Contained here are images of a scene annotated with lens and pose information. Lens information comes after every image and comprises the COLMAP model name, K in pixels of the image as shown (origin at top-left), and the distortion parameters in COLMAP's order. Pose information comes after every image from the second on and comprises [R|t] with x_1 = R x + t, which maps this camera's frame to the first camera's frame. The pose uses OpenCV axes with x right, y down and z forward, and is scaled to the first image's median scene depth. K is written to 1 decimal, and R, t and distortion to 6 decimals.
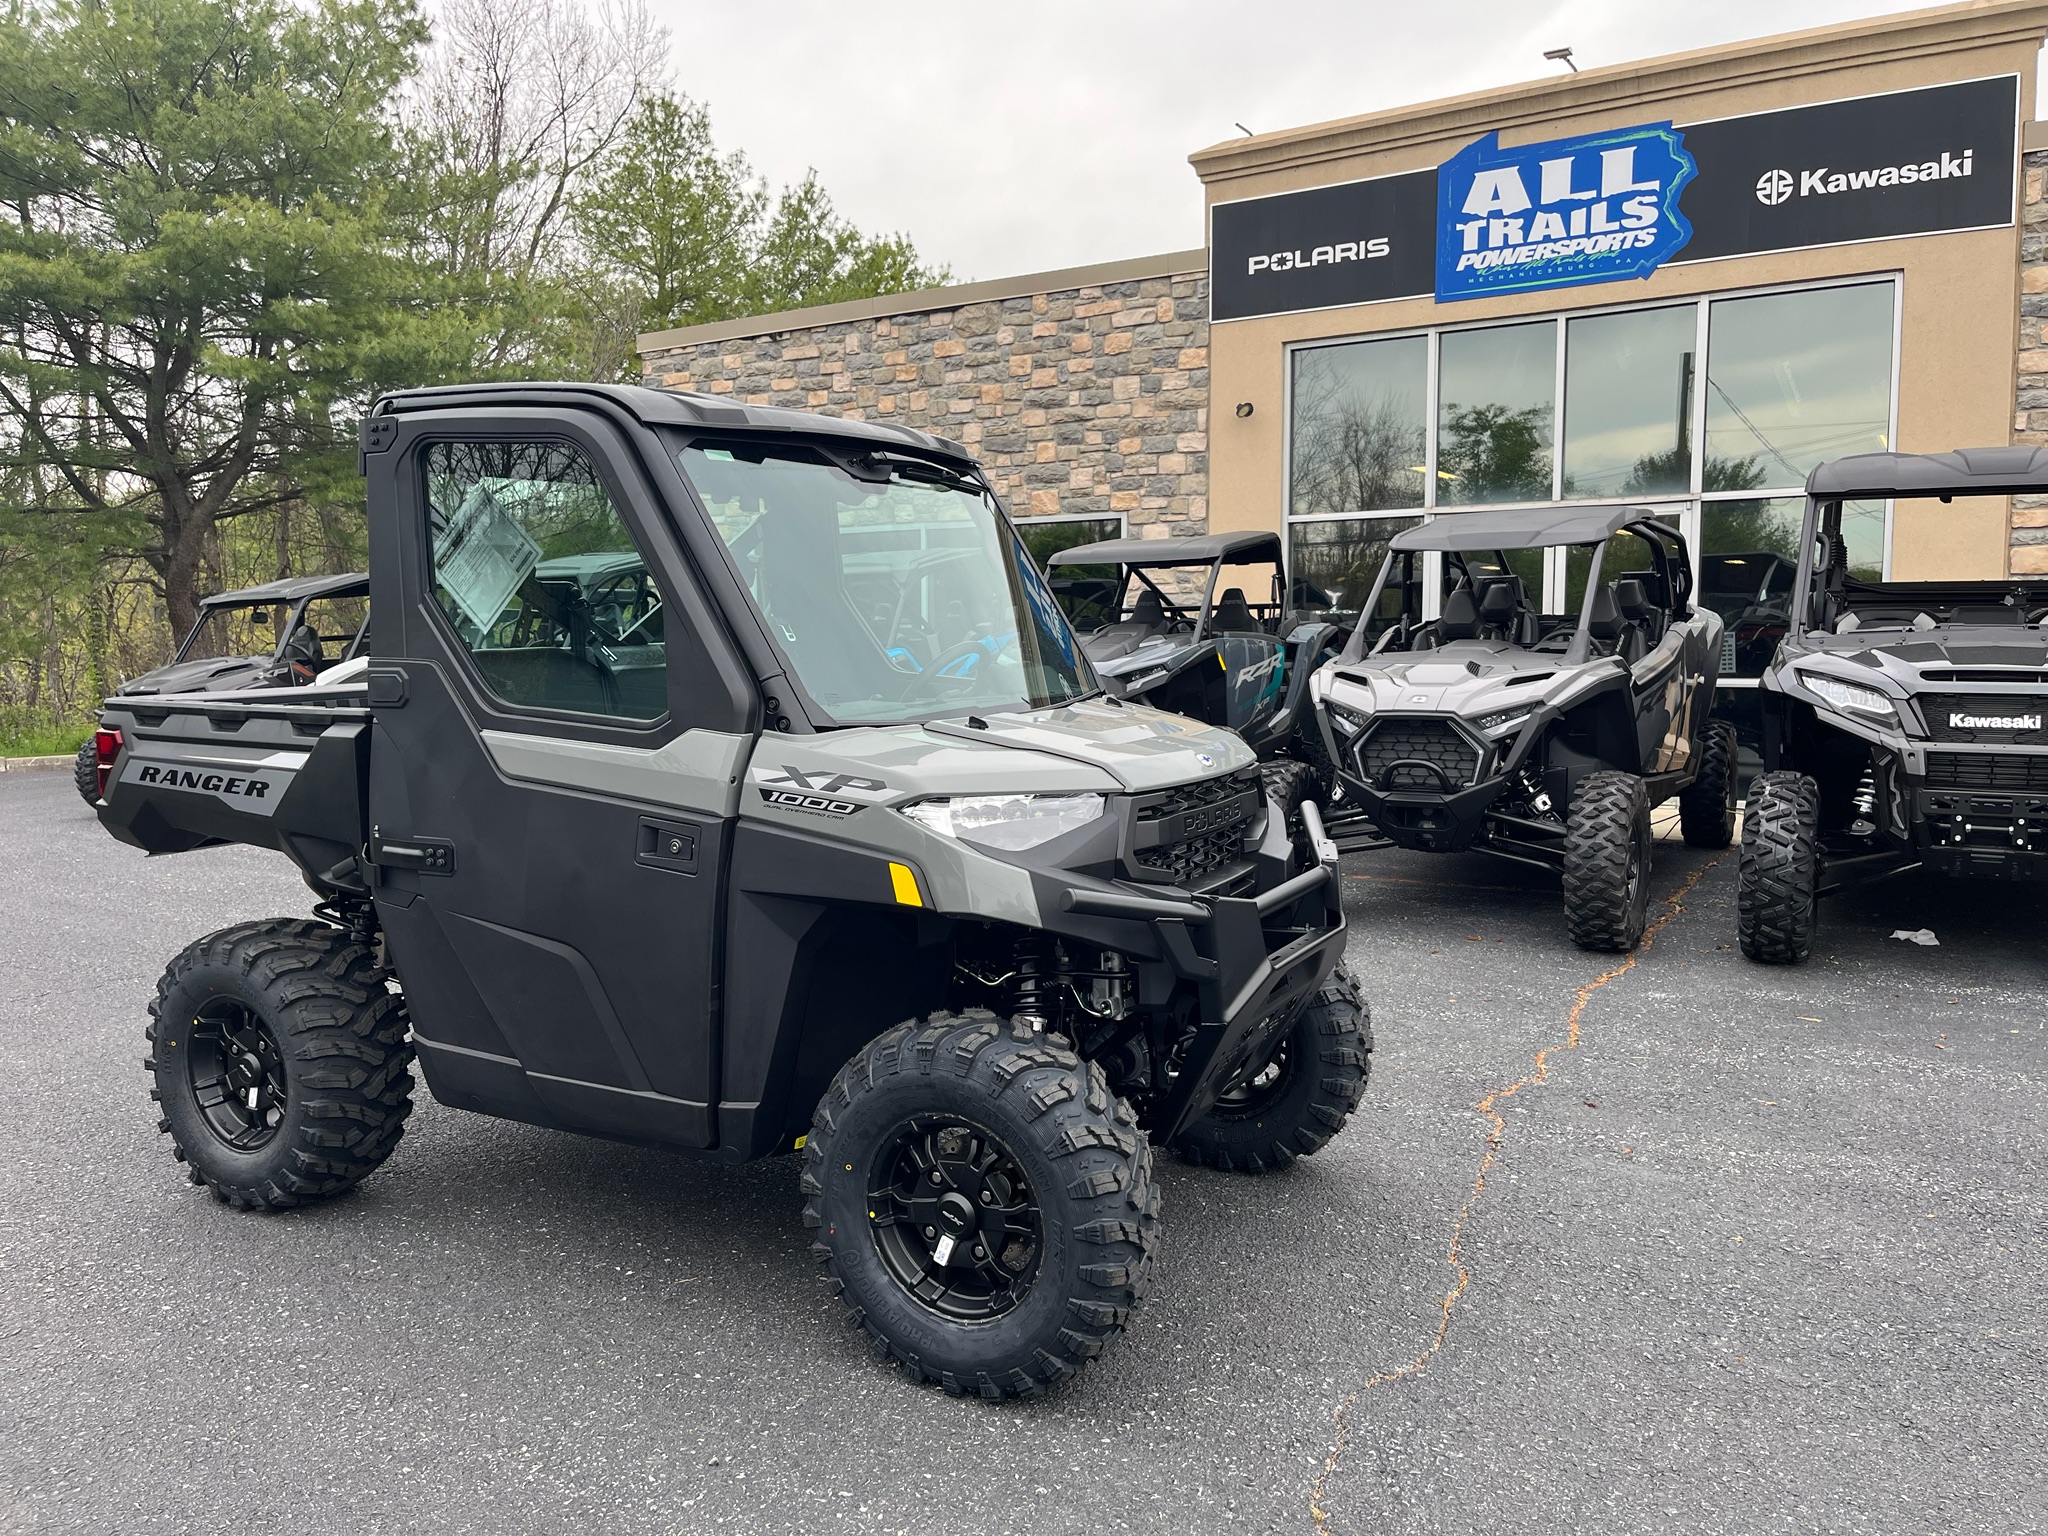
lens RADIAL K [[1542.8, 0, 1024.0], [0, 1542.8, 768.0], [0, 0, 1]] dist [0.066855, -0.088617]
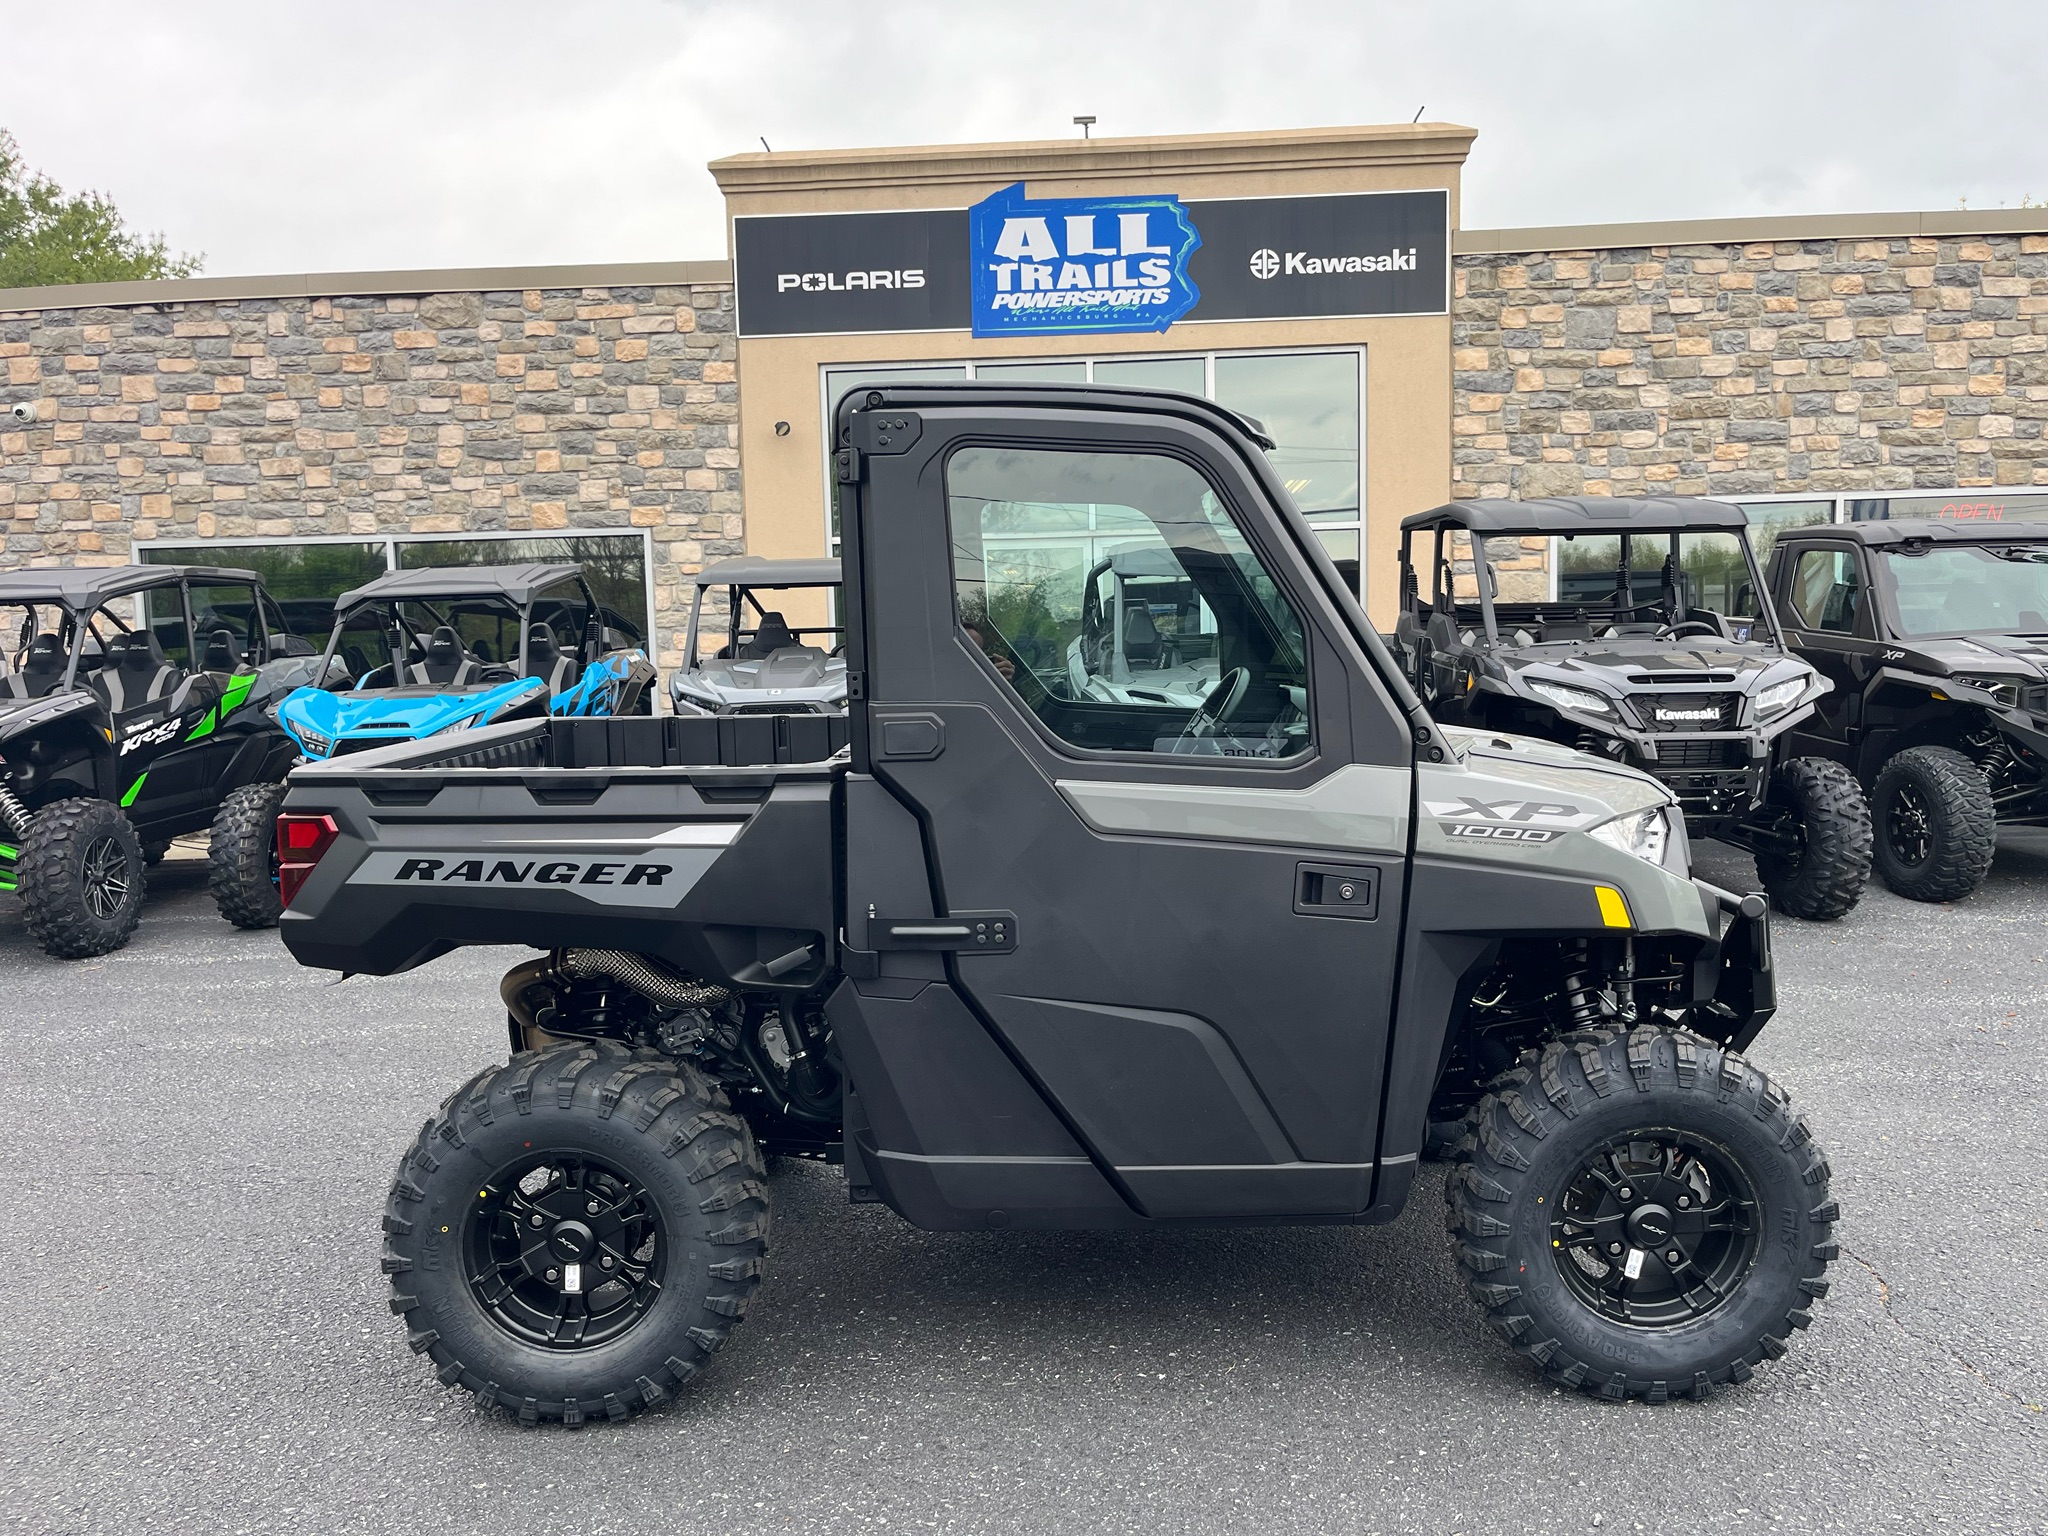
lens RADIAL K [[1524.8, 0, 1197.7], [0, 1524.8, 757.9], [0, 0, 1]] dist [0.015115, 0.004430]
pose [[0.880039, -0.049770, 0.472287, -0.104860], [0.058259, 0.998296, -0.003357, -0.004549], [-0.471315, 0.030470, 0.881438, 0.033428]]
